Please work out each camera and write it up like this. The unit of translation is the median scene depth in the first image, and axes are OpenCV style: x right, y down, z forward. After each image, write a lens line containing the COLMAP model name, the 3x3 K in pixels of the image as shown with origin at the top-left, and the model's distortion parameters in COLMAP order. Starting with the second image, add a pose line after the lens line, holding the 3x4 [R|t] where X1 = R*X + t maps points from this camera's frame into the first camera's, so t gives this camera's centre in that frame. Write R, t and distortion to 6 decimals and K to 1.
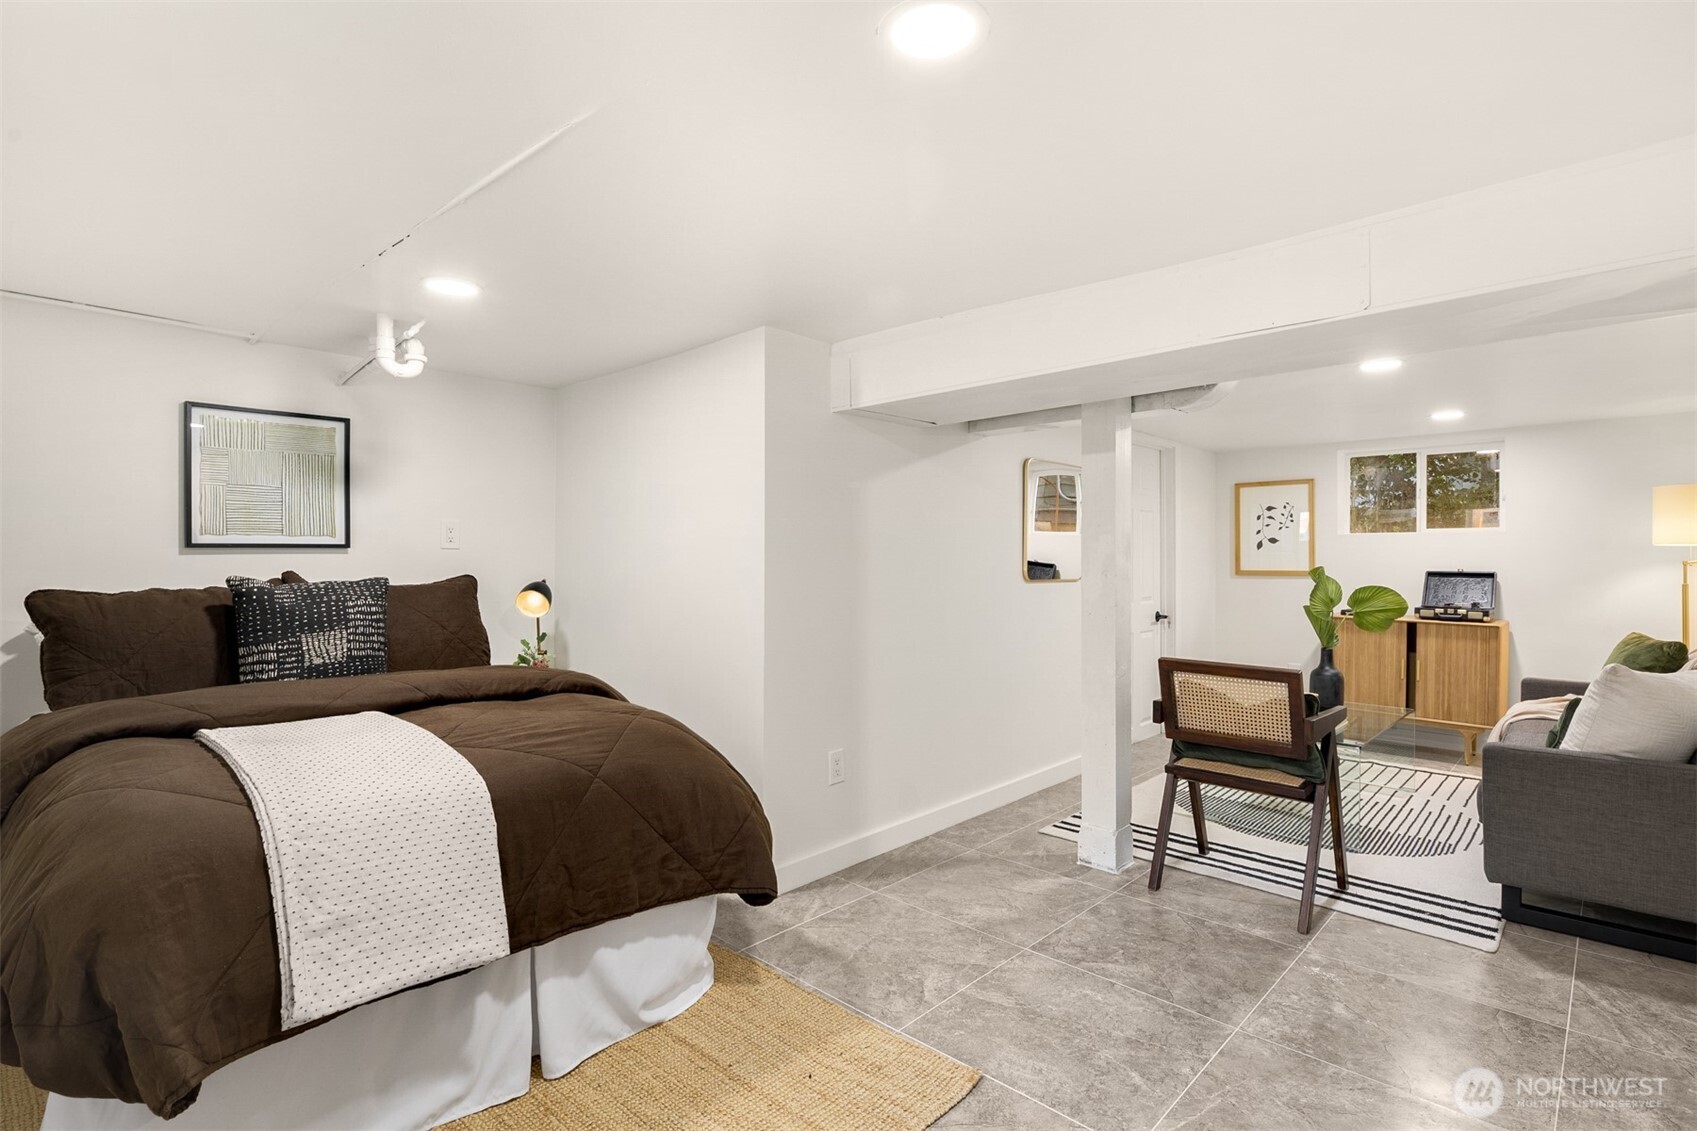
lens RADIAL K [[822.6, 0, 837.8], [0, 822.6, 558.0], [0, 0, 1]] dist [0.007408, -0.006783]
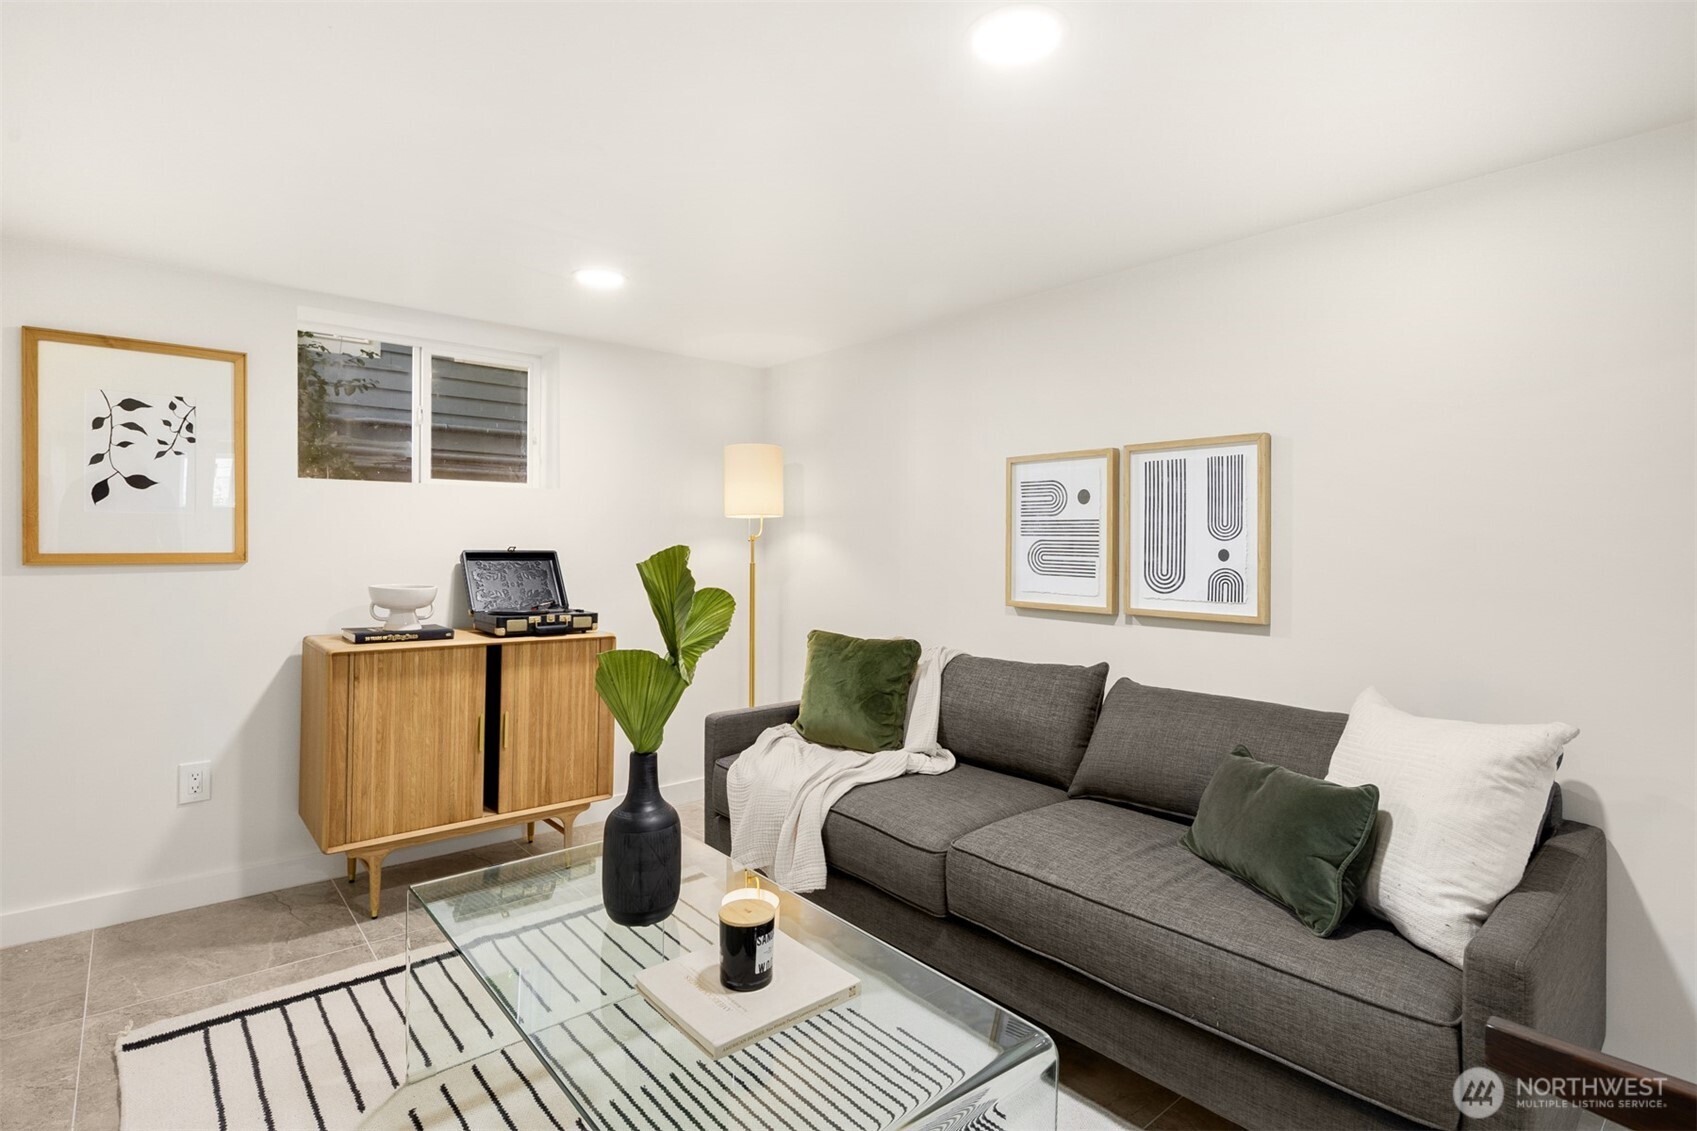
lens RADIAL K [[822.6, 0, 843.5], [0, 822.6, 548.0], [0, 0, 1]] dist [0.007408, -0.006783]
pose [[0.112441, -0.009472, 0.993613, 0.277696], [-0.009450, 0.999899, 0.010601, 0.008972], [-0.993613, -0.010581, 0.112340, 1.102041]]
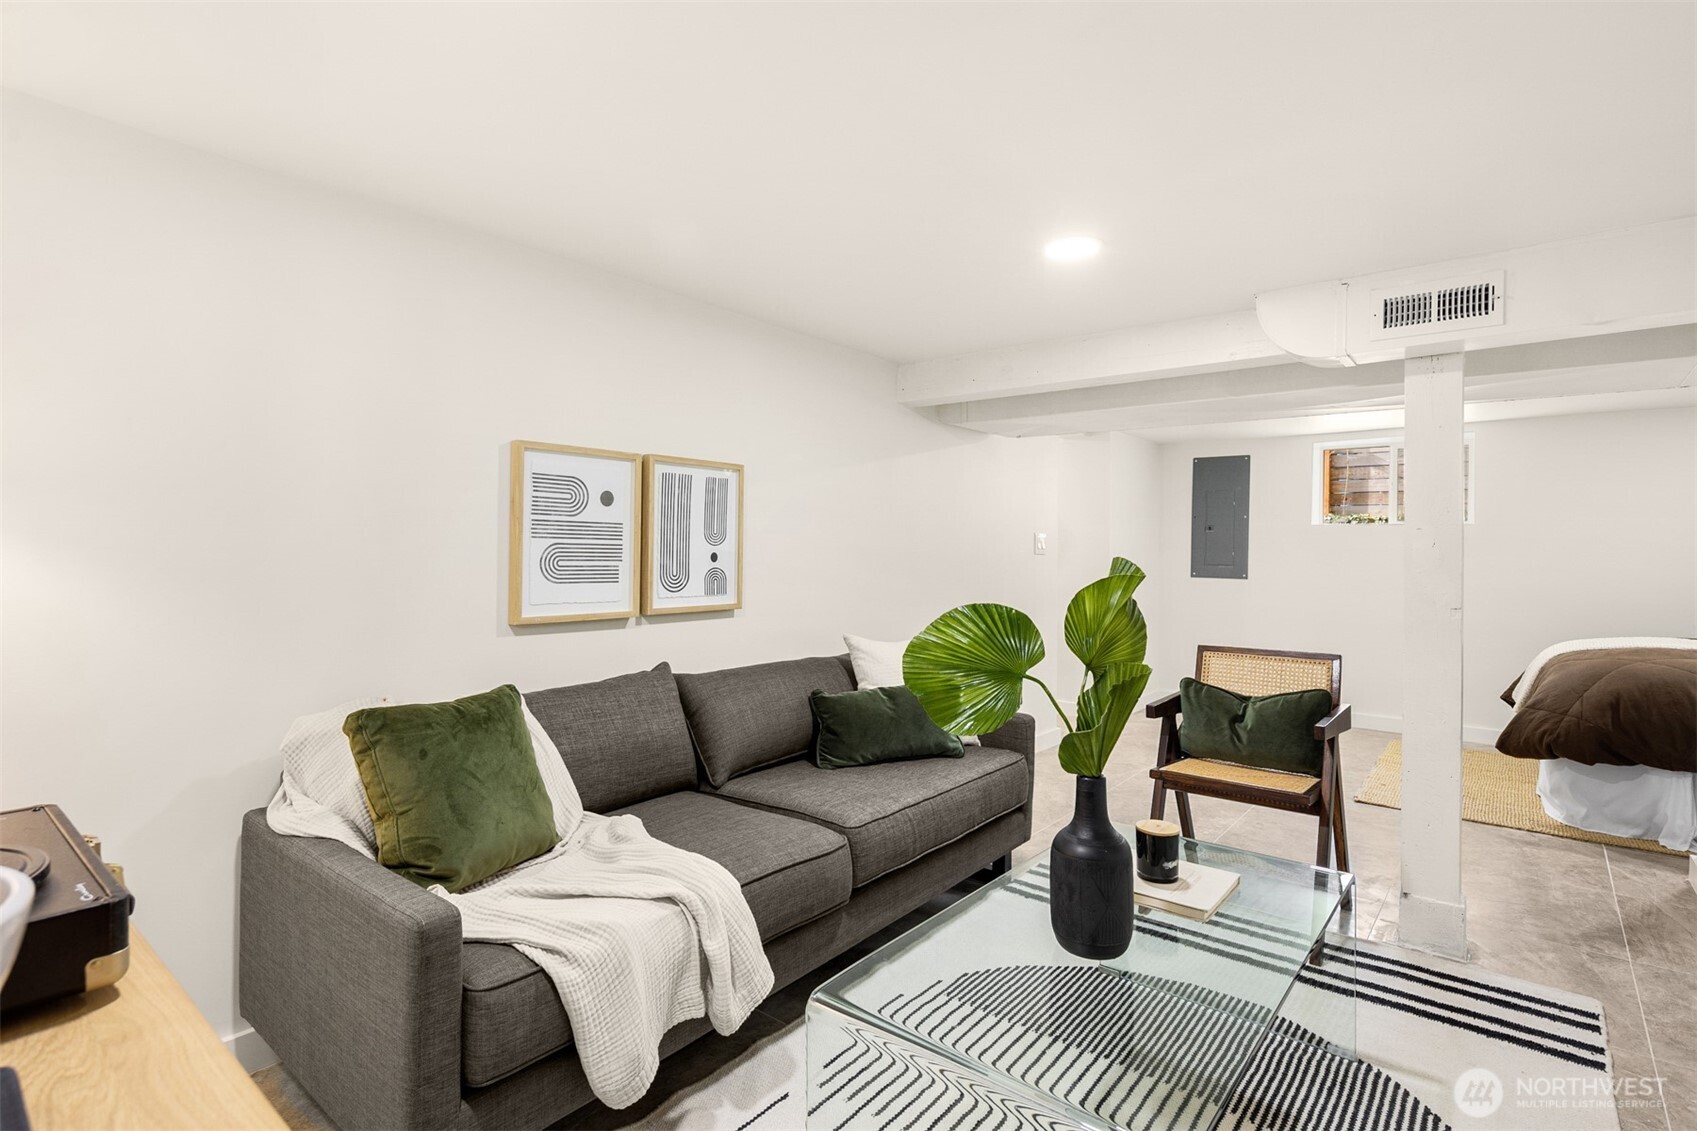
lens RADIAL K [[822.6, 0, 846.6], [0, 822.6, 555.7], [0, 0, 1]] dist [0.007408, -0.006783]
pose [[-0.998360, -0.013148, -0.055715, 0.928579], [-0.013401, 0.999902, 0.004166, 0.012359], [0.055655, 0.004906, -0.998438, 1.744733]]
